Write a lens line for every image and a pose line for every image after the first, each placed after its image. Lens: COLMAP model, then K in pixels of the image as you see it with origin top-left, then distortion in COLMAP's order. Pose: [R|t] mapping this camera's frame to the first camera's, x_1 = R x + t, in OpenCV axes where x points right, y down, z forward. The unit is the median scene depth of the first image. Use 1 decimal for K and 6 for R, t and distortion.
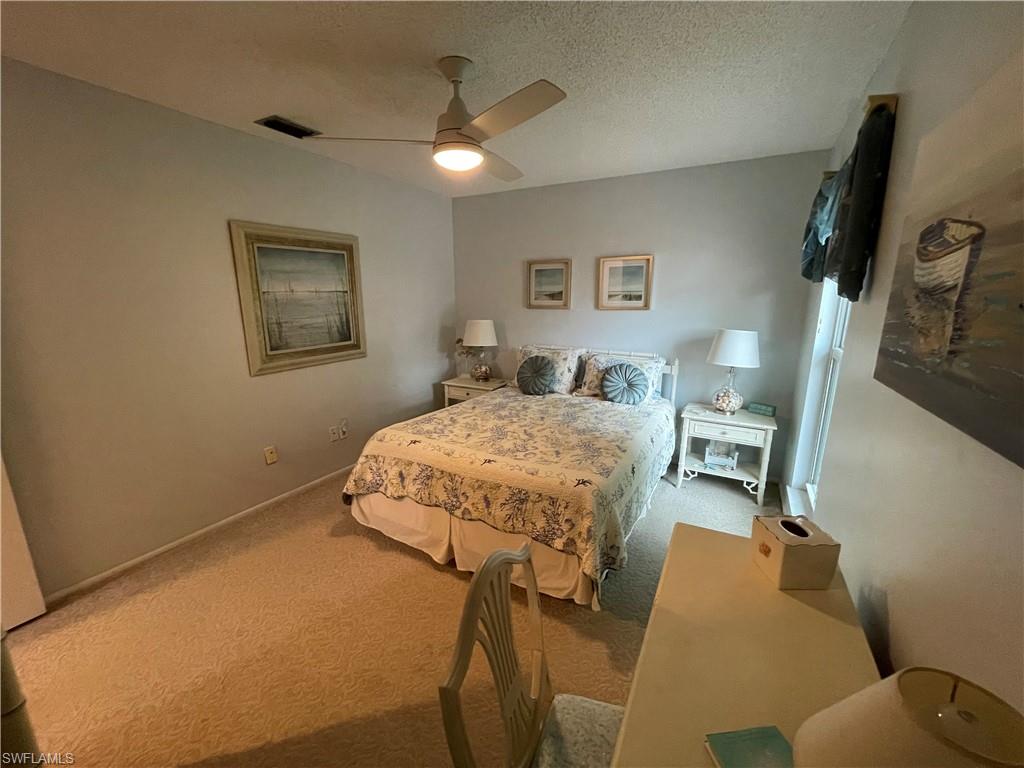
lens RADIAL K [[409.8, 0, 509.3], [0, 409.8, 386.1], [0, 0, 1]] dist [0.002841, 0.000027]
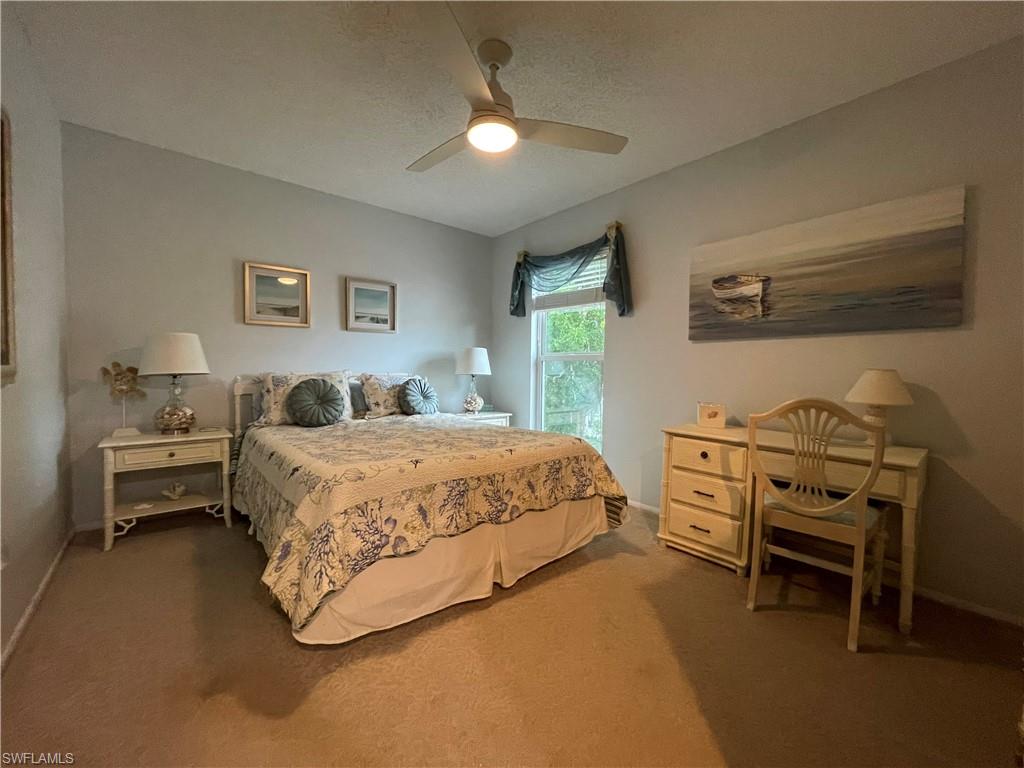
lens RADIAL K [[409.8, 0, 508.7], [0, 409.8, 382.2], [0, 0, 1]] dist [0.002841, 0.000027]
pose [[0.365236, -0.031243, 0.930391, -0.860144], [0.189447, 0.981017, -0.041427, 0.061873], [-0.911434, 0.191391, 0.364221, 0.578395]]
